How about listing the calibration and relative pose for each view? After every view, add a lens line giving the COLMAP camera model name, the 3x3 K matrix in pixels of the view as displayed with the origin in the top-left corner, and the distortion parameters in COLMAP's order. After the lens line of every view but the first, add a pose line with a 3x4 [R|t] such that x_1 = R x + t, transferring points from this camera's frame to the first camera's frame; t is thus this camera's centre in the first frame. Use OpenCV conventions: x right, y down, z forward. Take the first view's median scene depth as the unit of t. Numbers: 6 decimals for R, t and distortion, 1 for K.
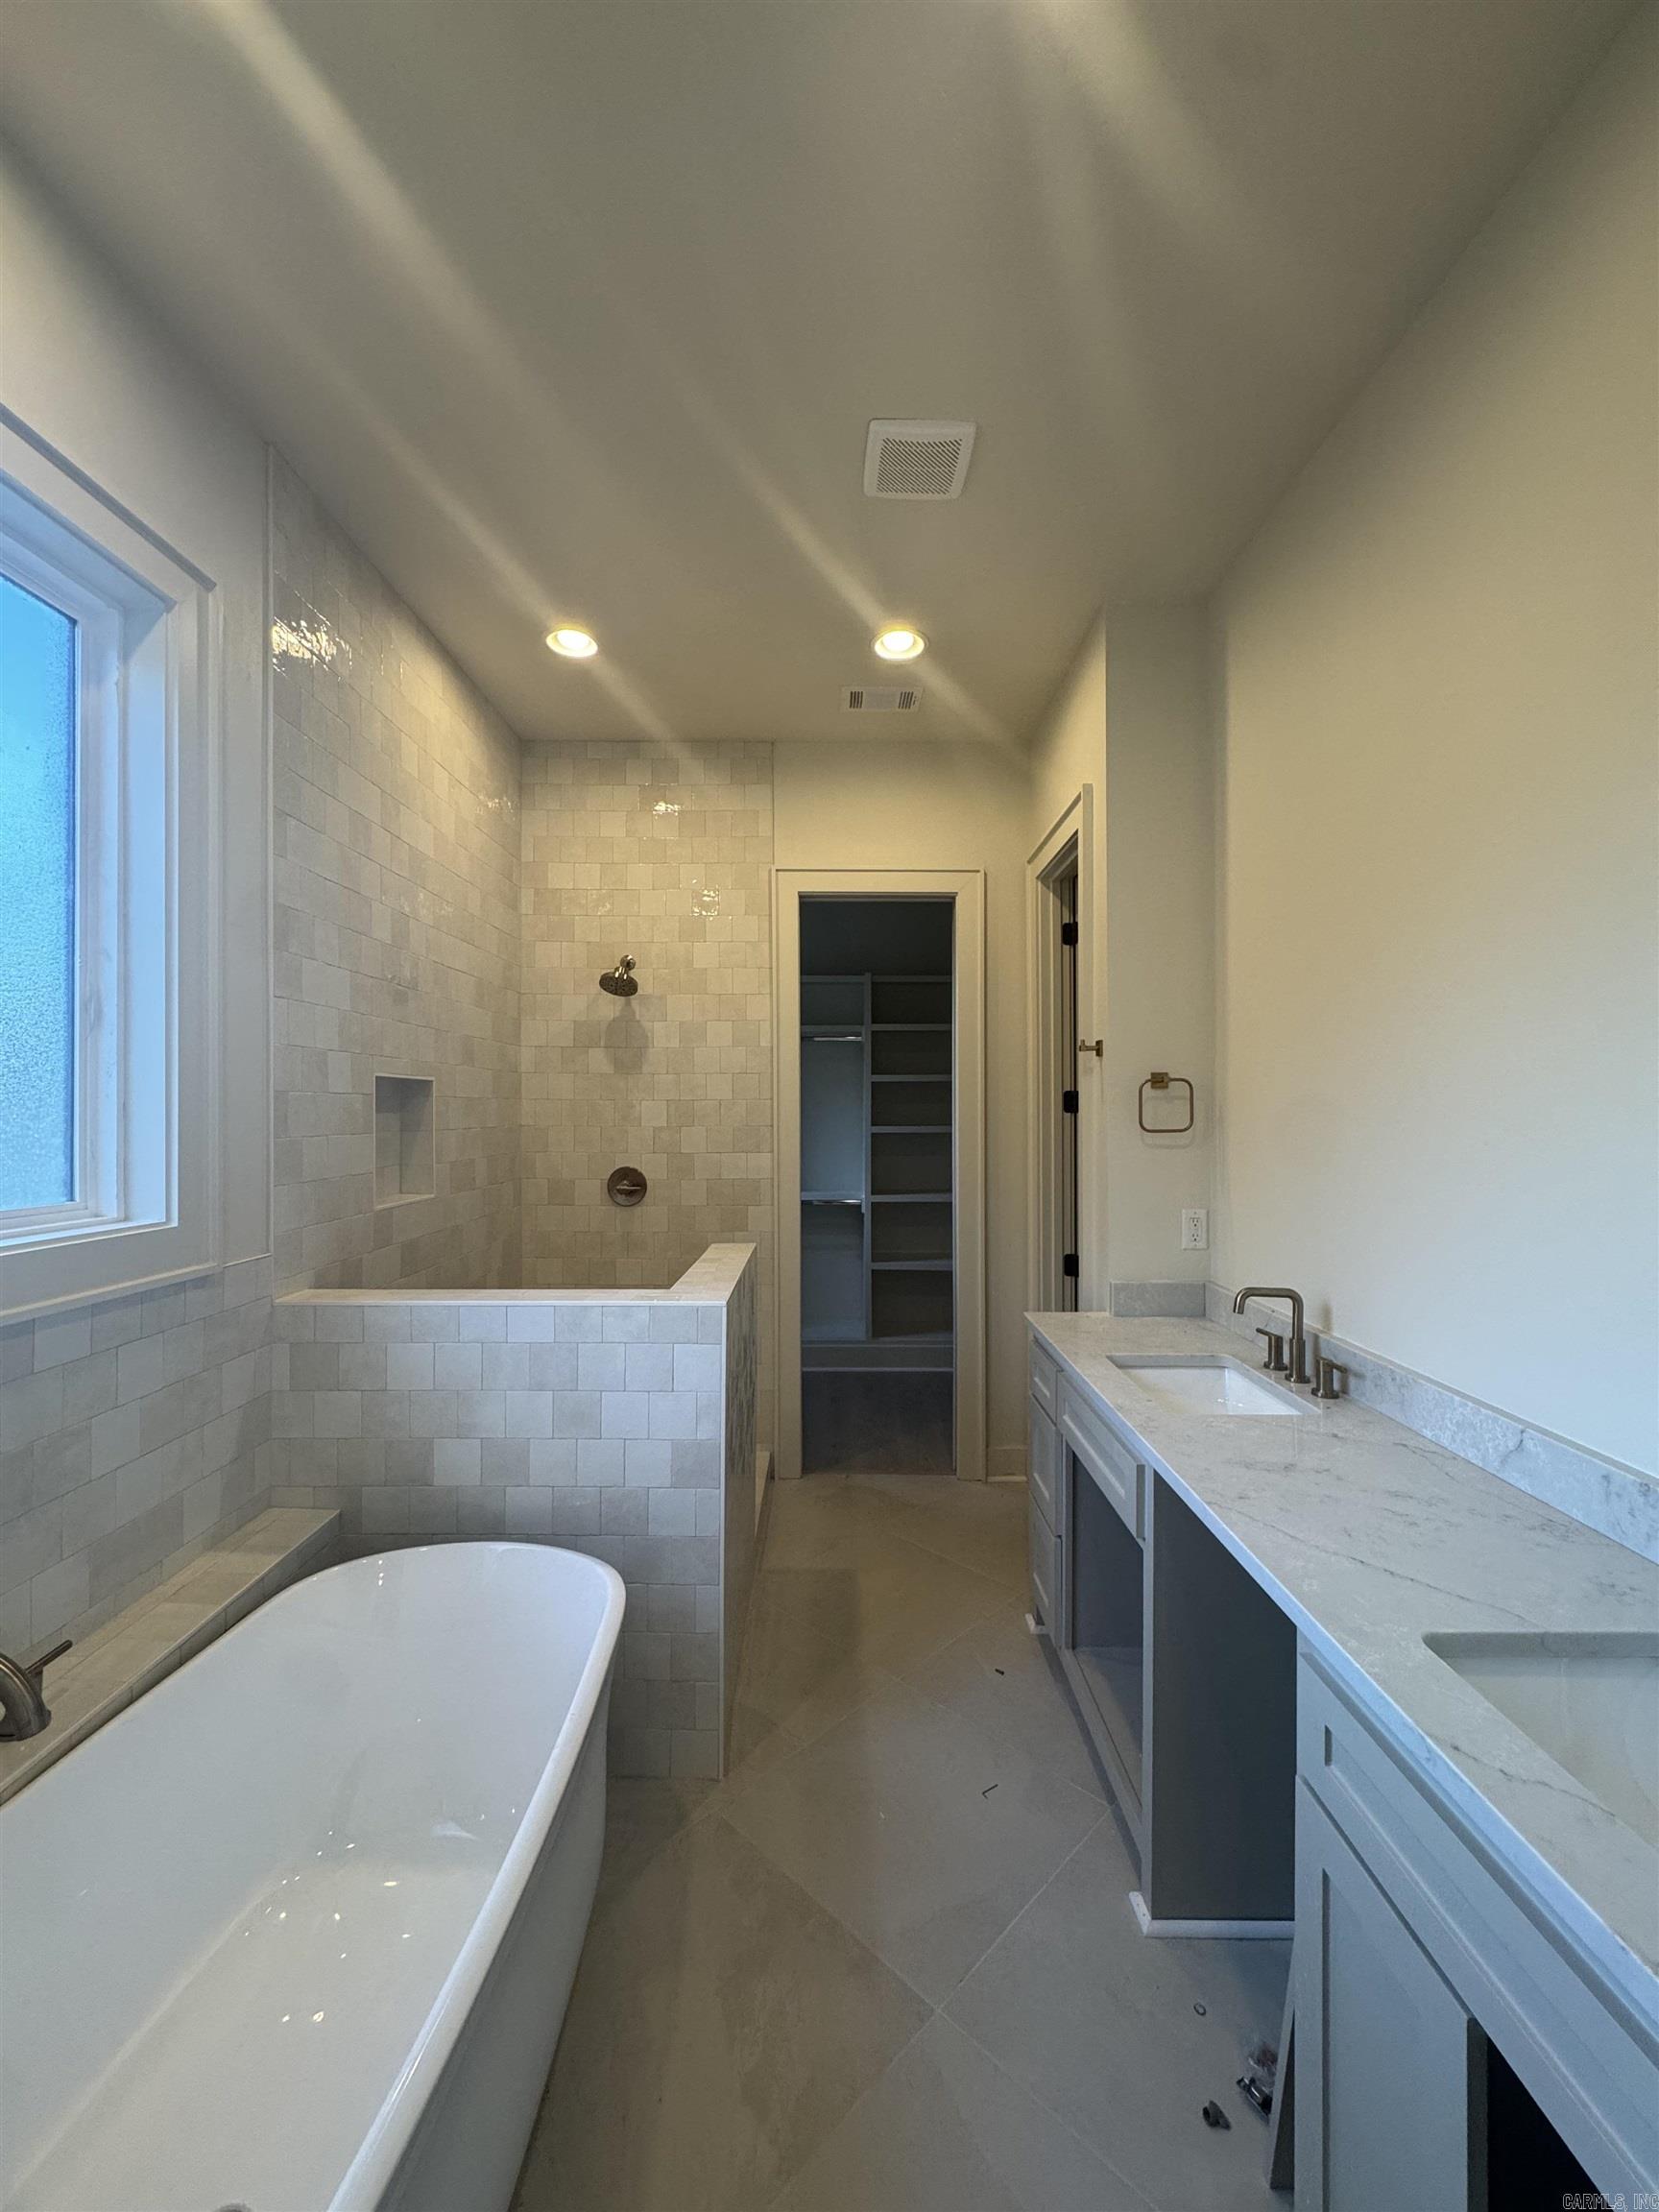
lens RADIAL K [[876.9, 0, 832.6], [0, 876.9, 1109.2], [0, 0, 1]] dist [-0.003191, 0.000955]
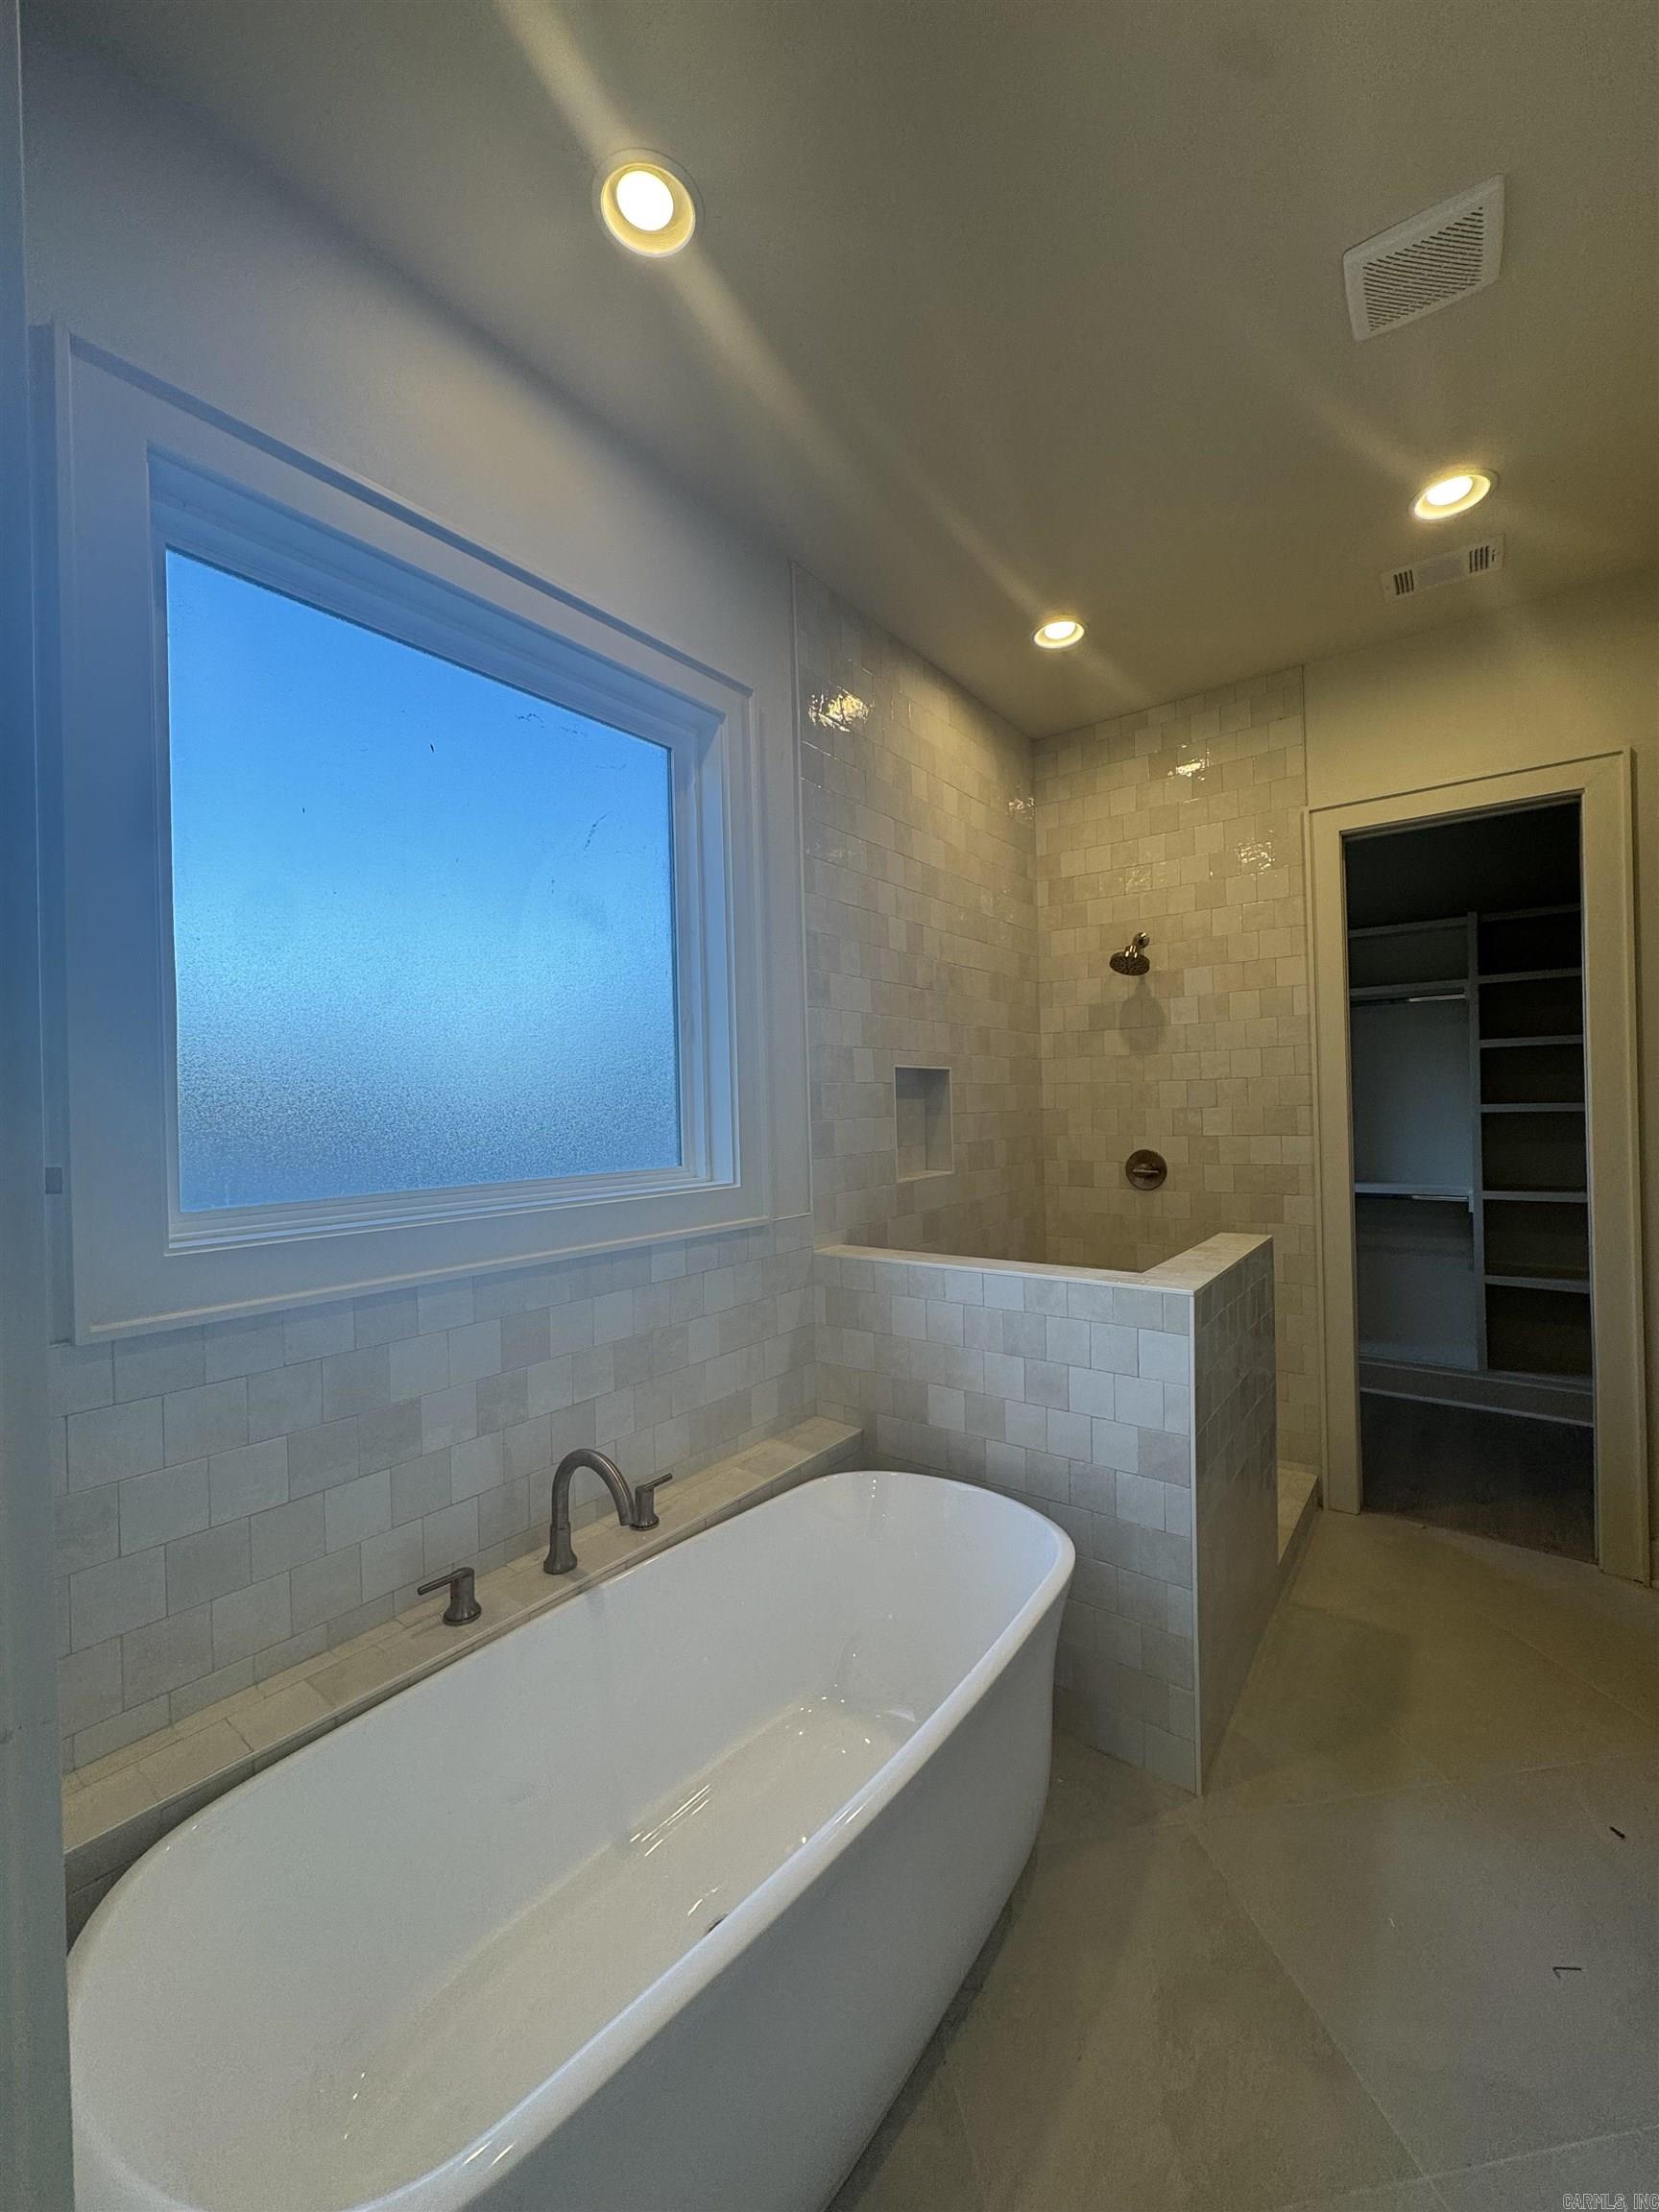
lens RADIAL K [[876.9, 0, 833.7], [0, 876.9, 1108.9], [0, 0, 1]] dist [-0.003191, 0.000955]
pose [[0.798905, -0.014691, -0.601278, 0.109957], [0.024291, 0.999674, 0.007849, 0.006343], [0.600966, -0.020876, 0.799002, 0.019899]]
